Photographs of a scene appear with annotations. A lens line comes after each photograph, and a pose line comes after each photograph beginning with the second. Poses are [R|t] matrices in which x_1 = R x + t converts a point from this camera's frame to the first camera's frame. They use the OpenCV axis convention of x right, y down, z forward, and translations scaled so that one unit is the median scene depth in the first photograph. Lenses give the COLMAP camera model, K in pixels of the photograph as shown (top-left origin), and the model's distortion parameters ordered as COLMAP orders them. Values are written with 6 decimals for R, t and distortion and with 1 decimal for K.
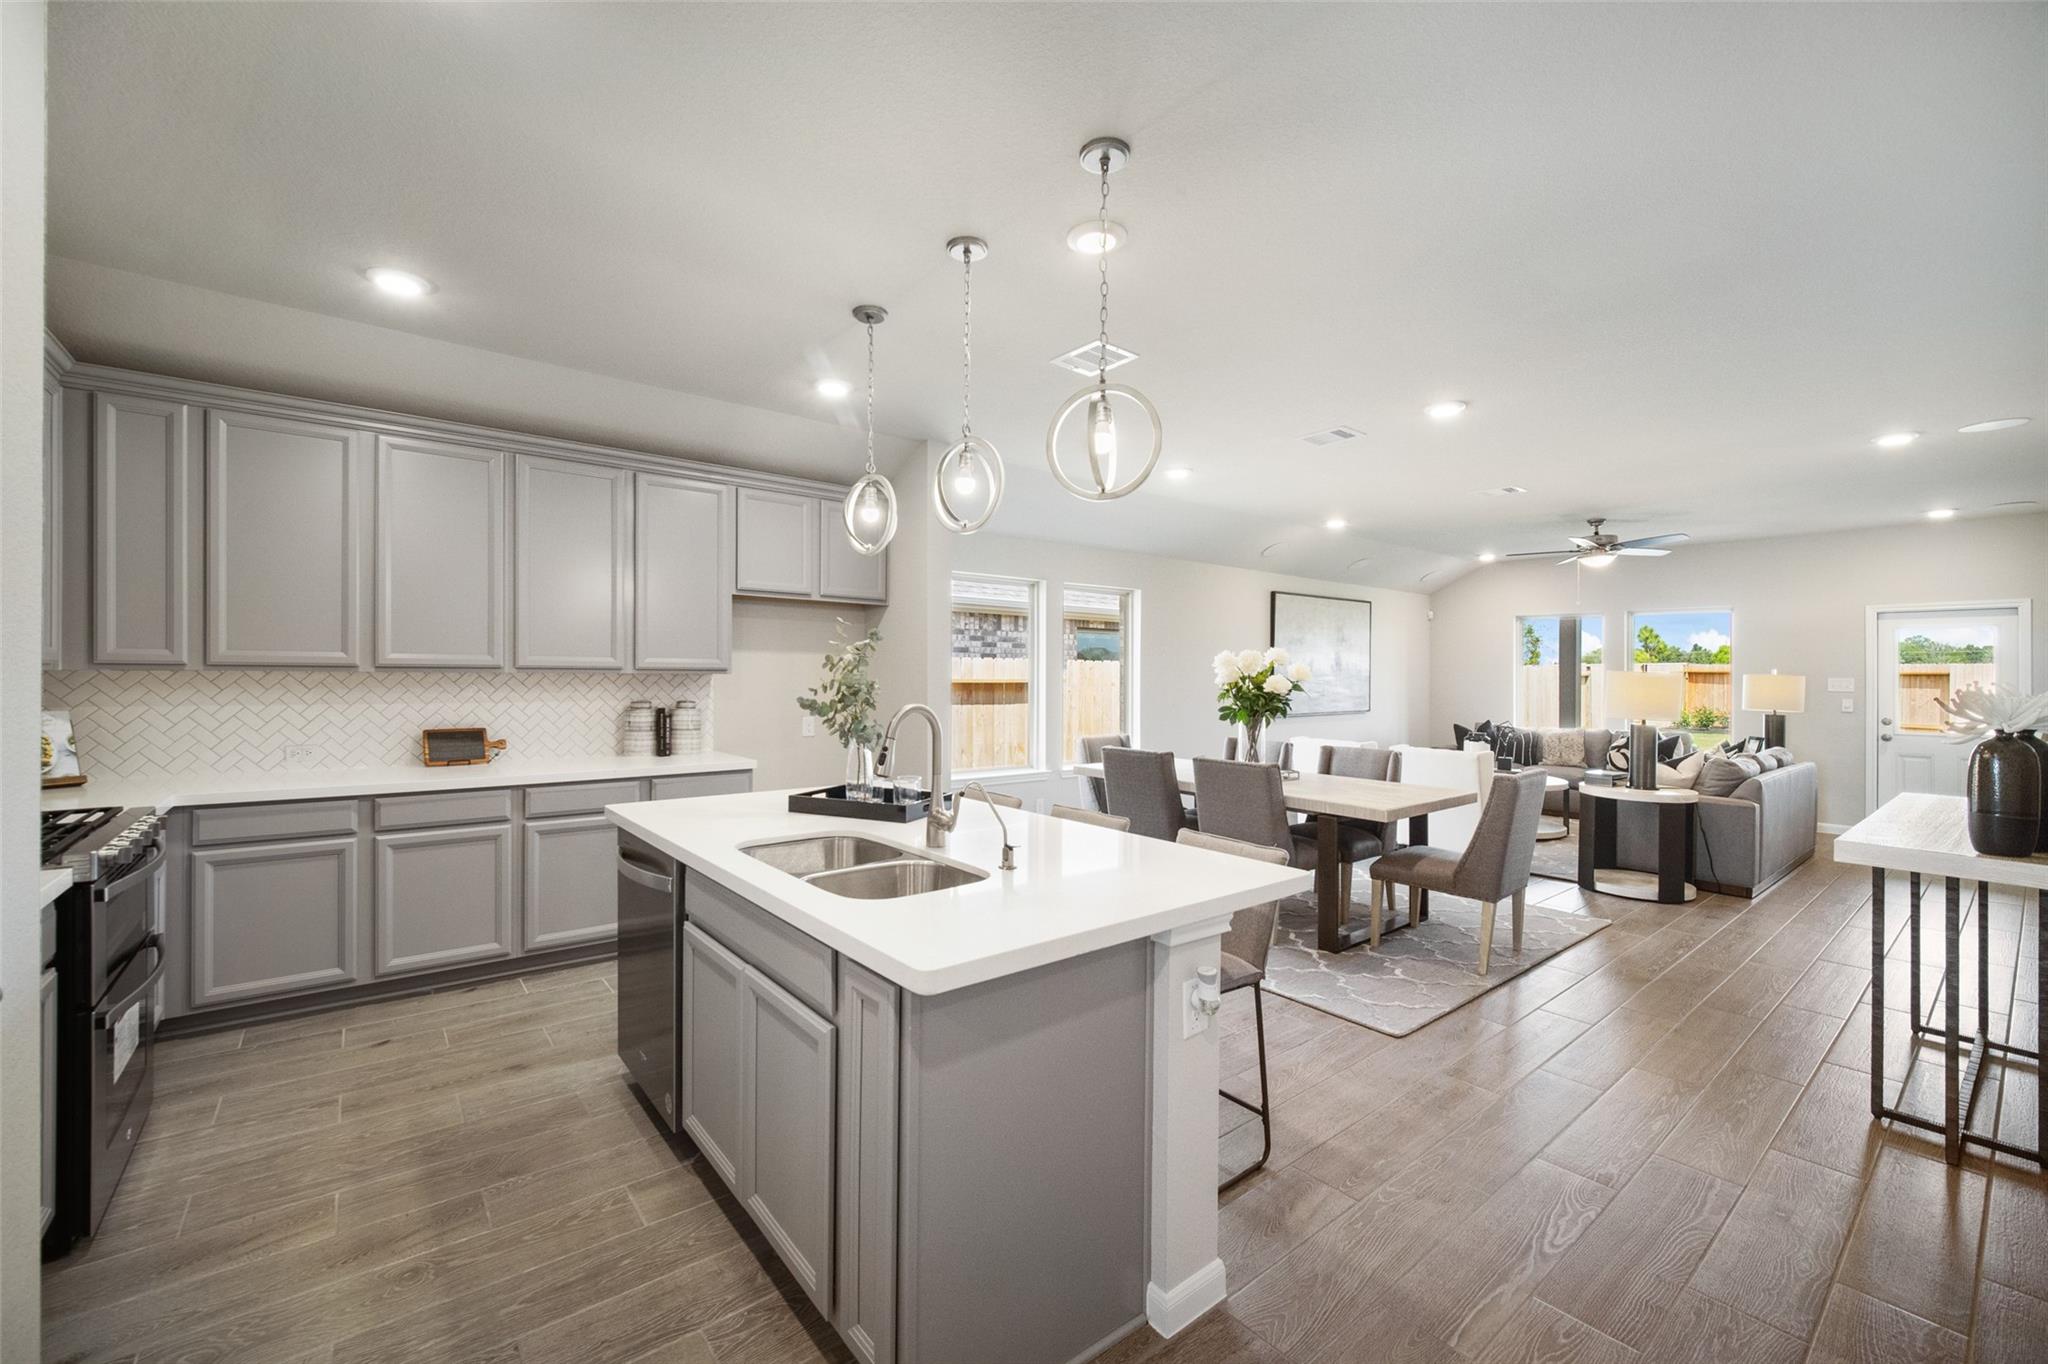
lens RADIAL K [[826.1, 0, 1009.6], [0, 826.1, 670.2], [0, 0, 1]] dist [-0.000592, -0.001205]
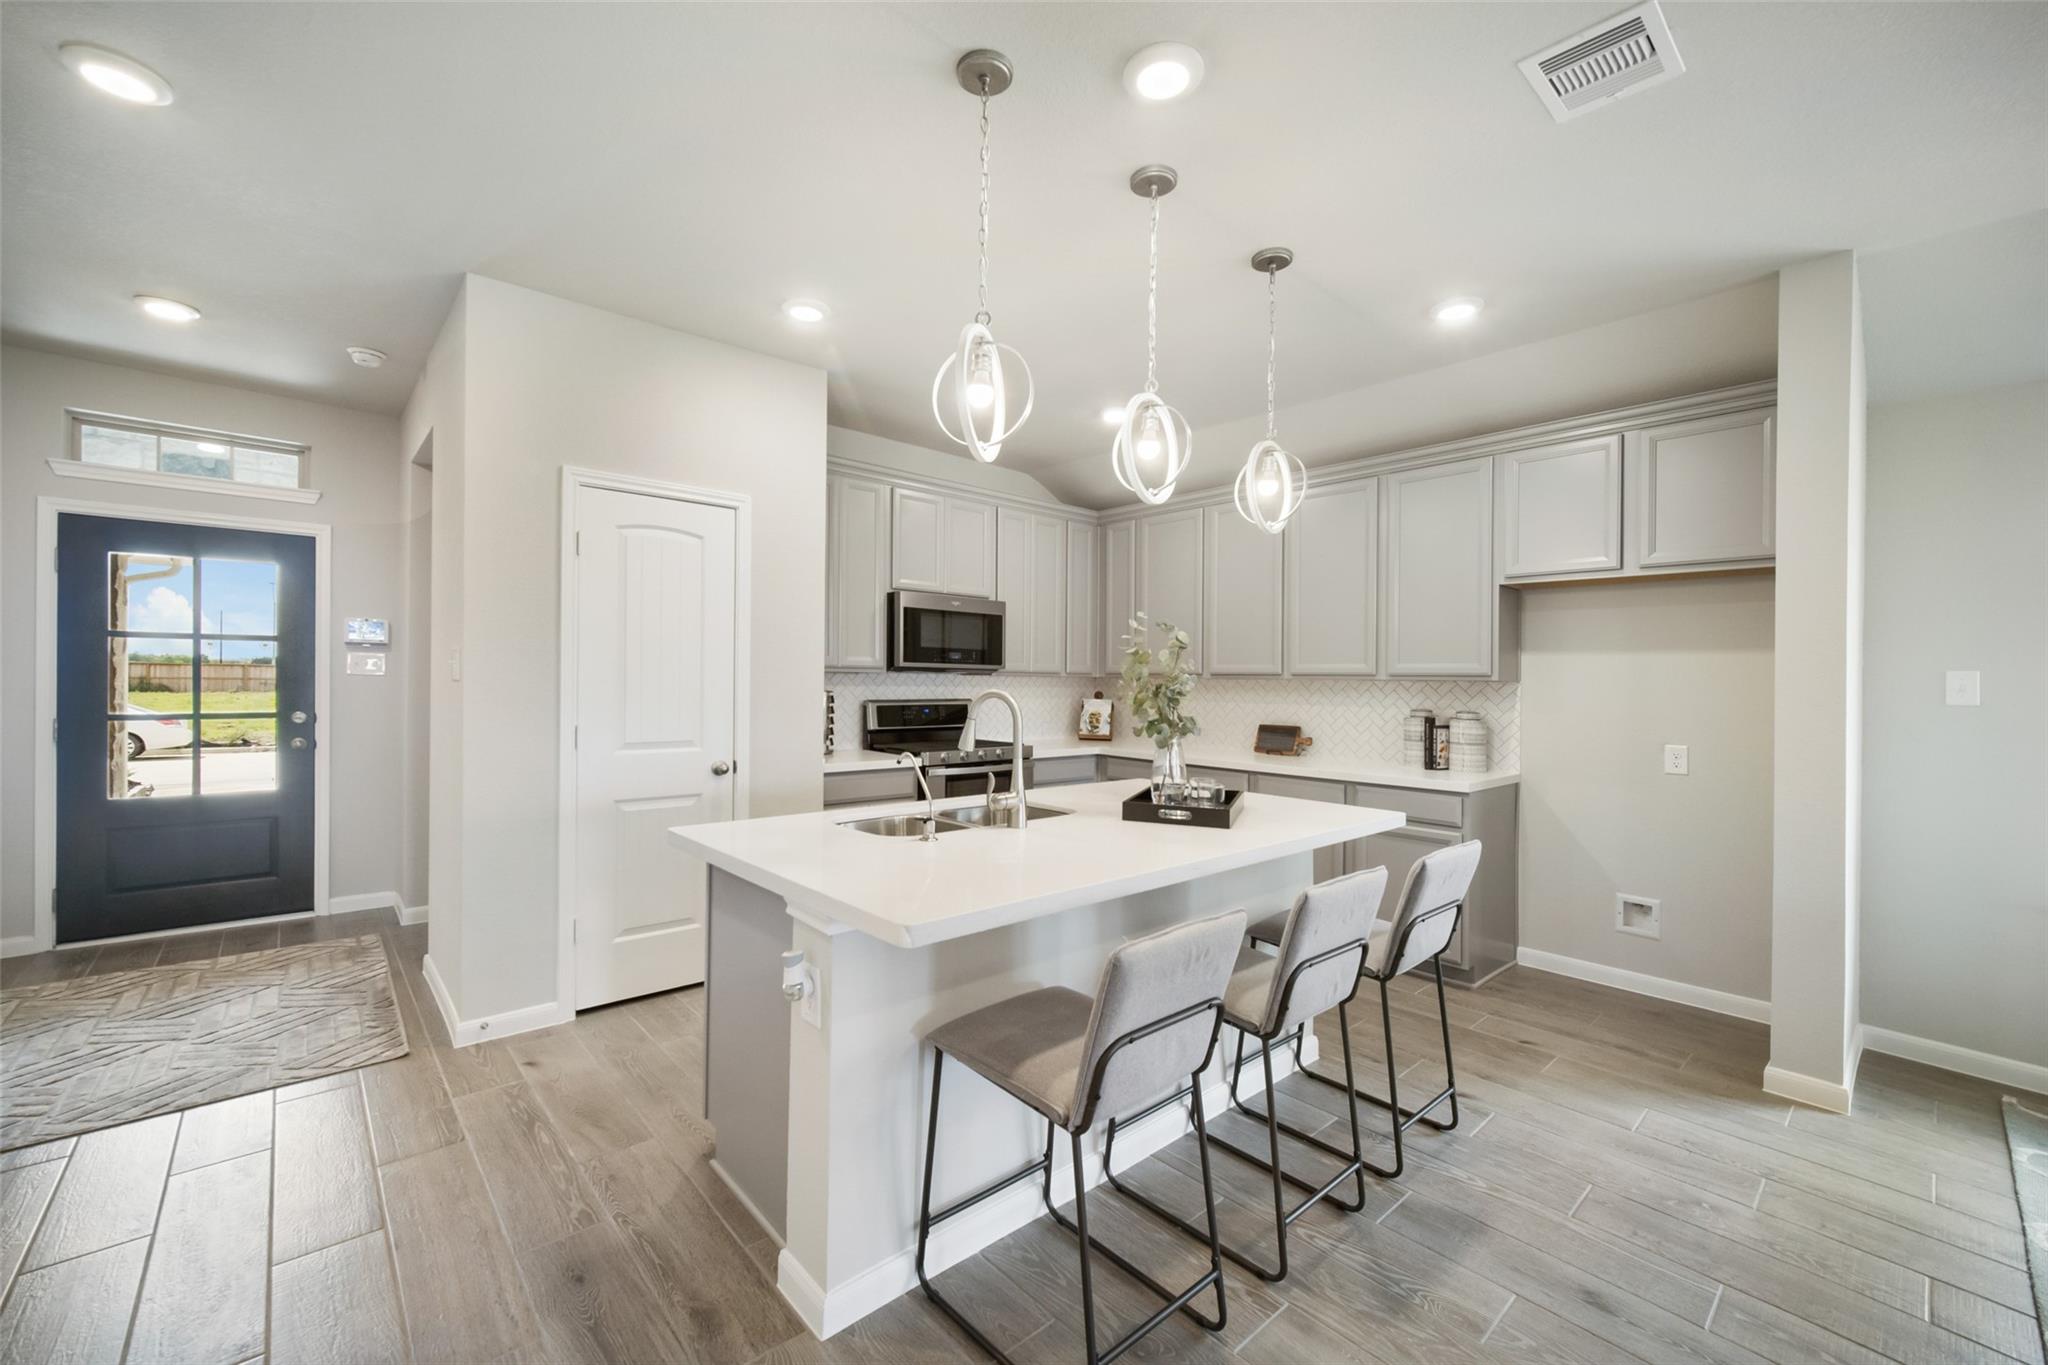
lens RADIAL K [[826.1, 0, 1003.1], [0, 826.1, 683.0], [0, 0, 1]] dist [-0.000592, -0.001205]
pose [[0.044729, -0.006591, -0.998977, 0.570110], [-0.017084, 0.999827, -0.007362, 0.025263], [0.998853, 0.017396, 0.044609, 0.557929]]
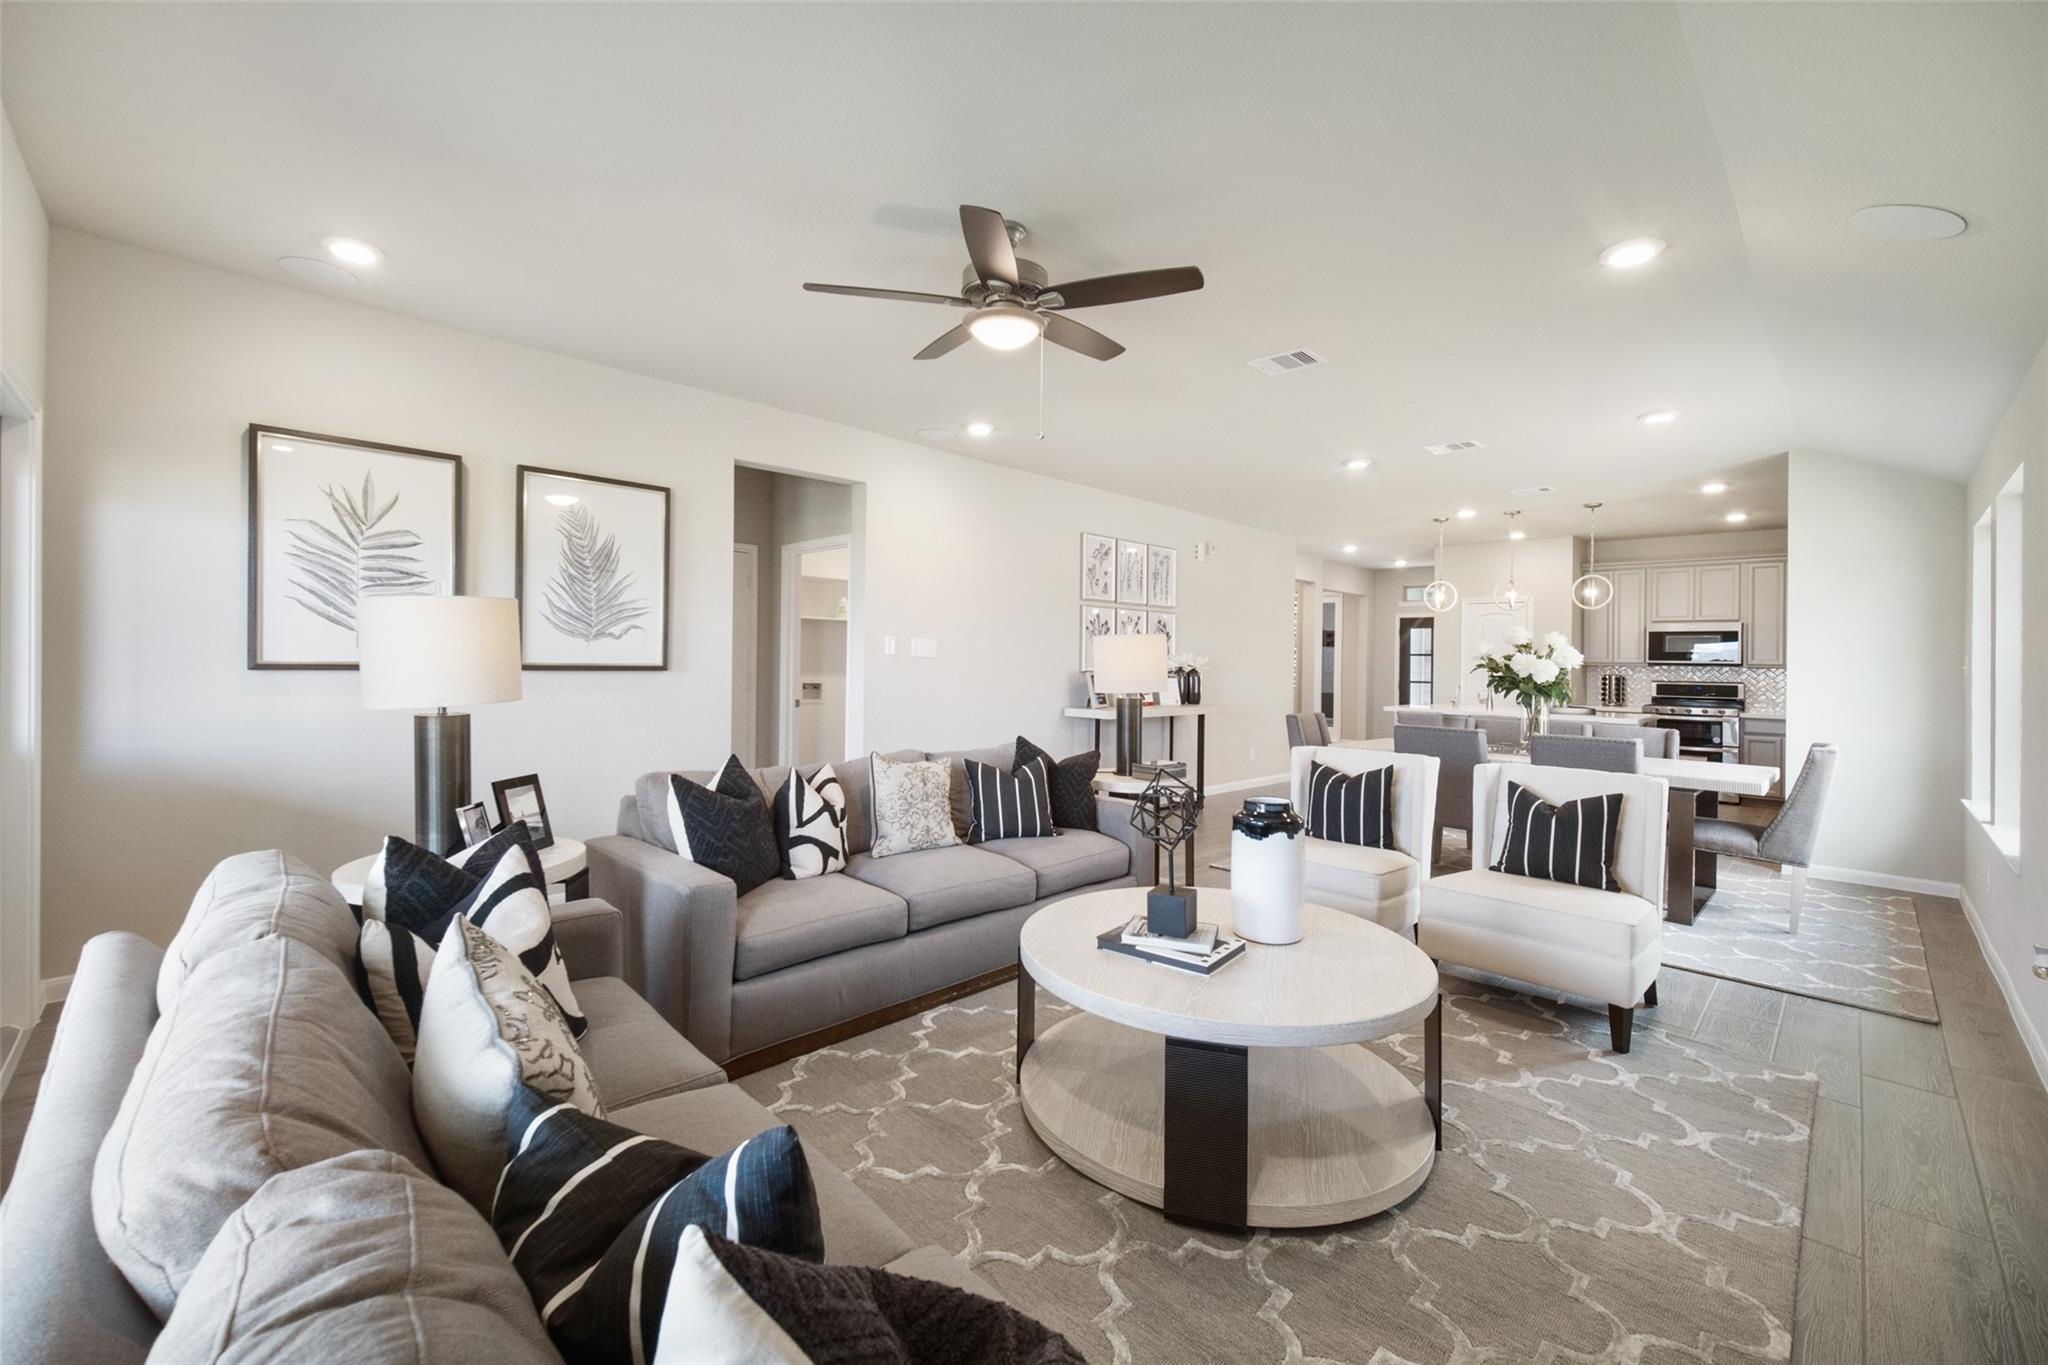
lens RADIAL K [[826.1, 0, 1010.4], [0, 826.1, 657.9], [0, 0, 1]] dist [-0.000592, -0.001205]
pose [[-0.995481, -0.029958, -0.090111, 1.341582], [-0.029660, 0.999549, -0.004643, 0.046172], [0.090210, -0.001949, -0.995921, 2.574334]]
